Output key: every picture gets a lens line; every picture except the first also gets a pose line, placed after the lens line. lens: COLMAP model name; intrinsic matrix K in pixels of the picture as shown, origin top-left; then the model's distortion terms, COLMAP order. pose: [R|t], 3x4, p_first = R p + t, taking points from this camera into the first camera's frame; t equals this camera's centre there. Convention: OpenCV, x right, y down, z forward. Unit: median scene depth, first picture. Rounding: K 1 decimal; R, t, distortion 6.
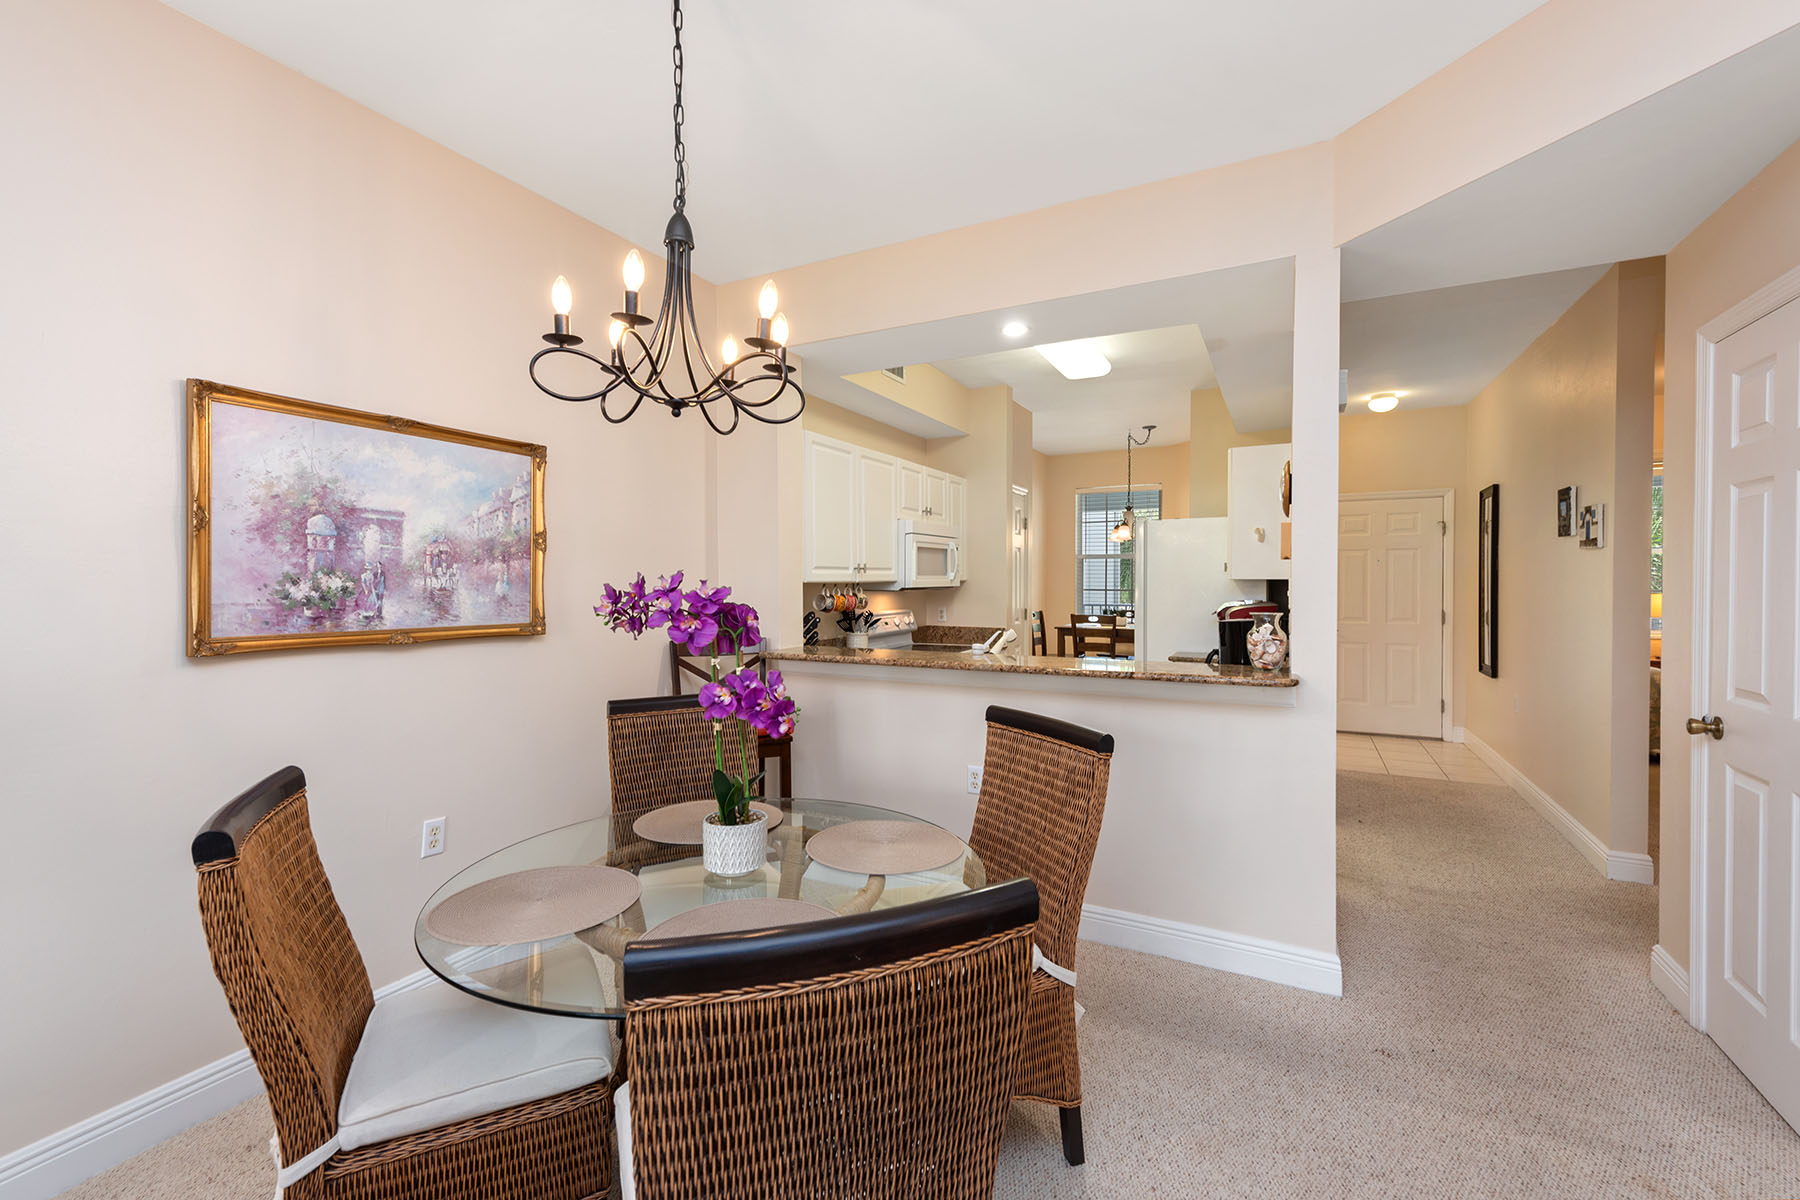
lens RADIAL K [[743.2, 0, 899.4], [0, 743.2, 595.2], [0, 0, 1]] dist [0.010943, -0.001538]
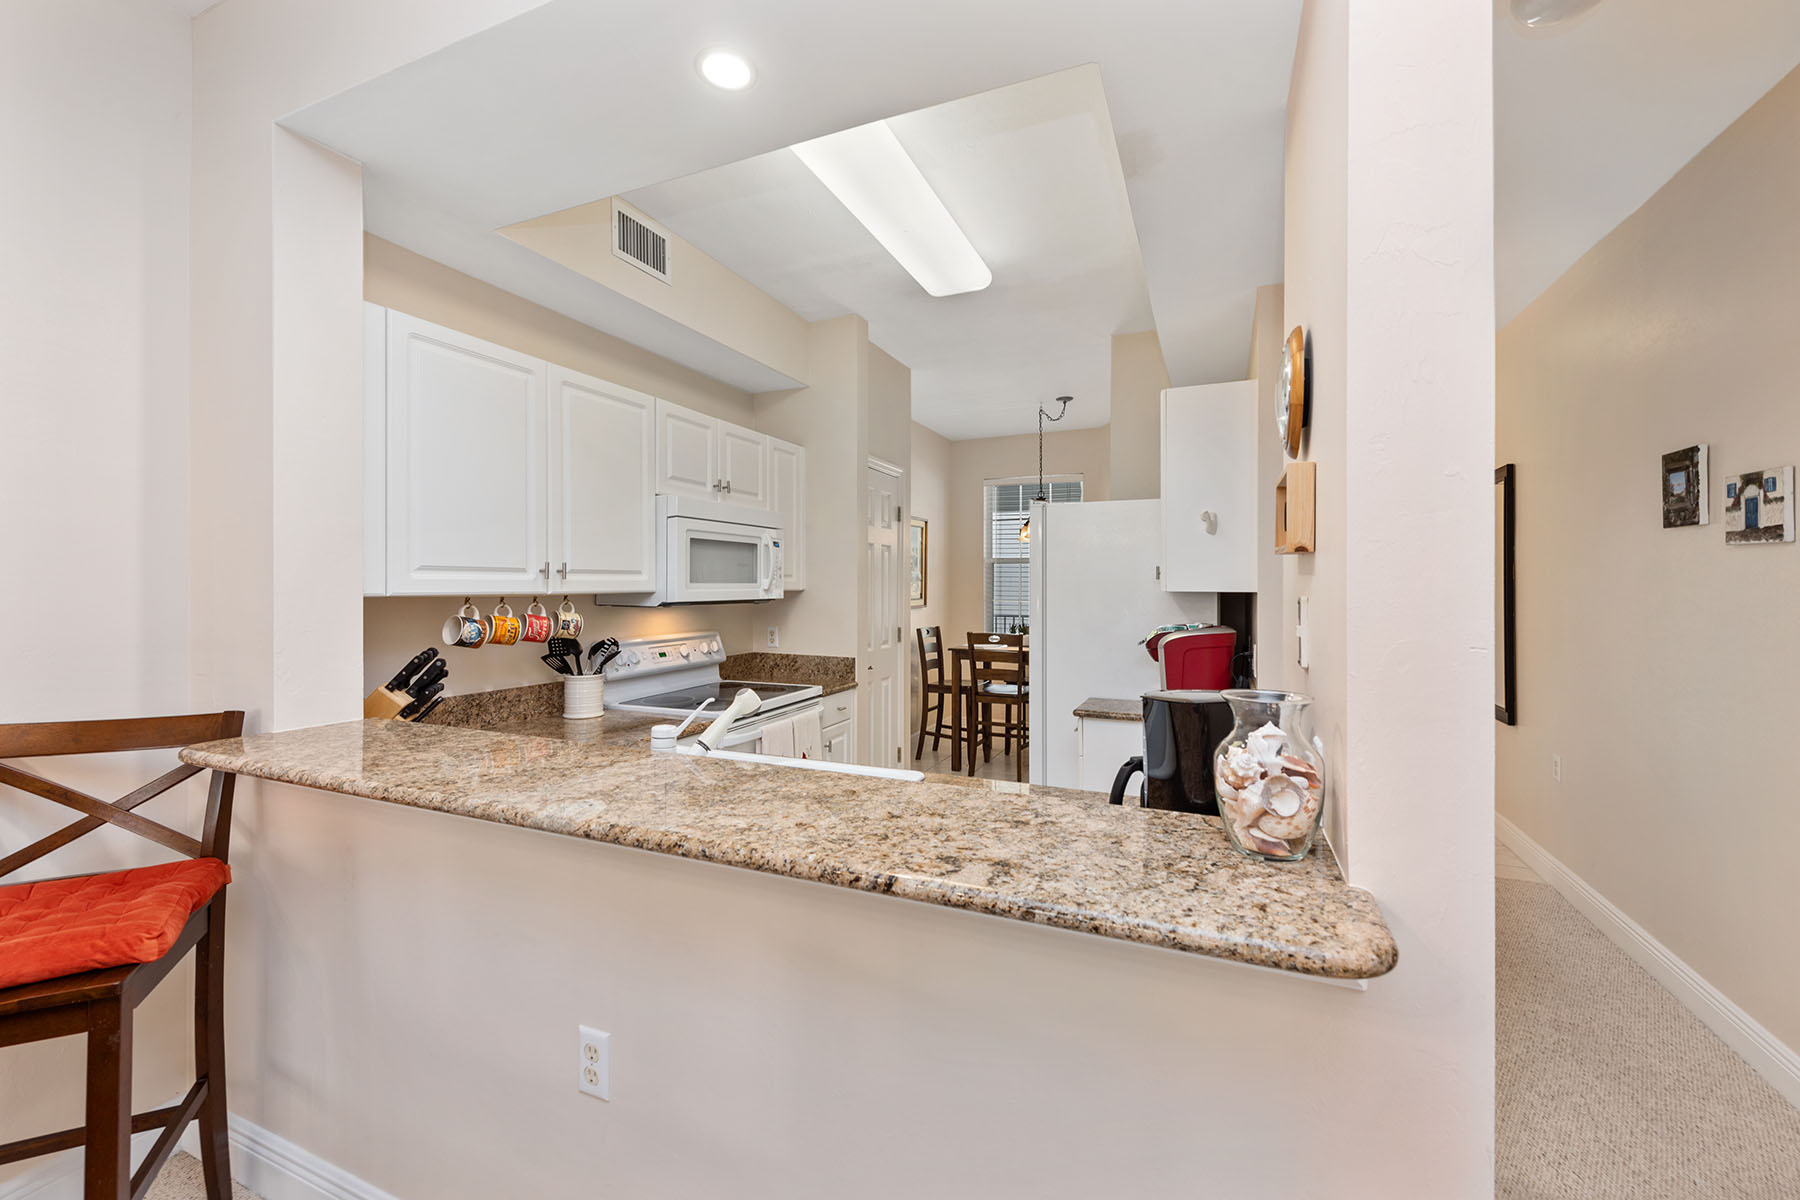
lens RADIAL K [[743.2, 0, 887.6], [0, 743.2, 589.0], [0, 0, 1]] dist [0.010943, -0.001538]
pose [[0.997969, 0.004578, 0.063536, 0.145554], [-0.003493, 0.999846, -0.017187, -0.010399], [-0.063605, 0.016930, 0.997832, 0.331034]]
